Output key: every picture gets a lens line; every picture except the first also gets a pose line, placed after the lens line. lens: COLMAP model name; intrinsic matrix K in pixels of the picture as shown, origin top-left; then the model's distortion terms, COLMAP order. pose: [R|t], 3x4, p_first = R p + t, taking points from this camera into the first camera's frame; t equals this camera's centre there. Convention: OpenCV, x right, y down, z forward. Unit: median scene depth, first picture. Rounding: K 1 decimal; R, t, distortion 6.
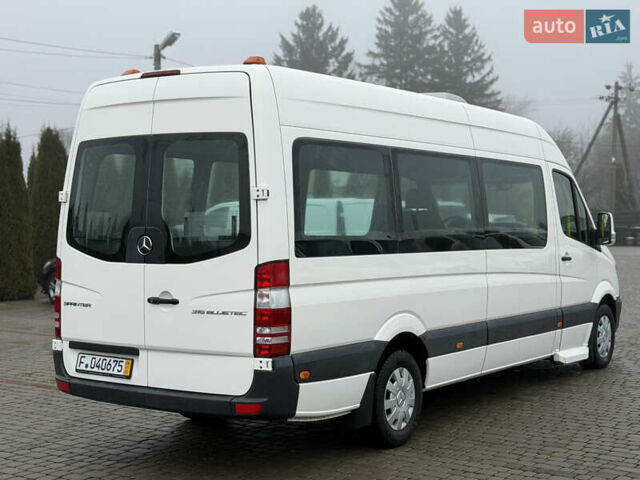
lens RADIAL K [[1015.6, 0, 332.2], [0, 1015.6, 242.8], [0, 0, 1]] dist [0.134912, -0.058375]
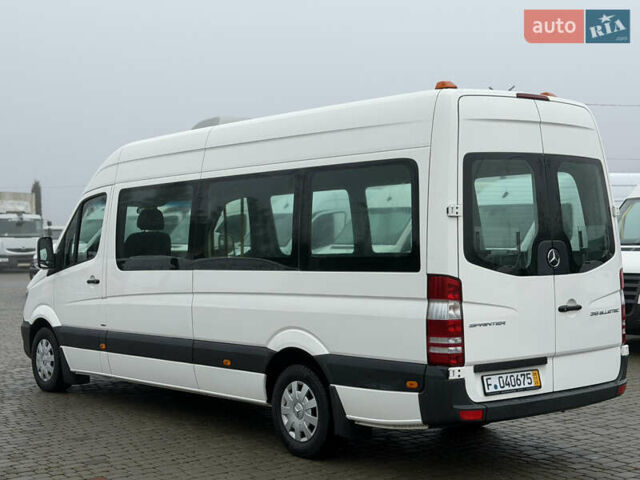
lens RADIAL K [[1015.6, 0, 332.2], [0, 1015.6, 242.8], [0, 0, 1]] dist [0.134912, -0.058375]
pose [[0.284903, -0.007523, 0.958527, -1.235682], [0.039927, 0.999195, -0.004025, -0.017647], [-0.957725, 0.039417, 0.284974, 0.894054]]
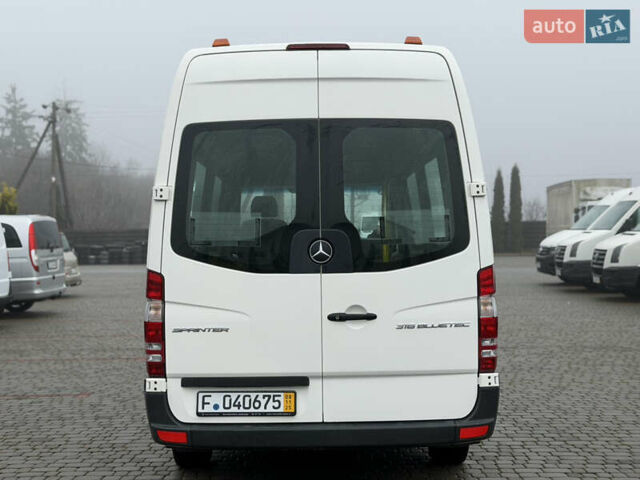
lens RADIAL K [[917.7, 0, 320.0], [0, 917.7, 240.0], [0, 0, 1]] dist [0.140980, -0.006621]
pose [[0.822036, -0.018178, 0.569145, -0.594003], [0.025059, 0.999677, -0.004265, -0.003747], [-0.568884, 0.017768, 0.822226, 0.376700]]
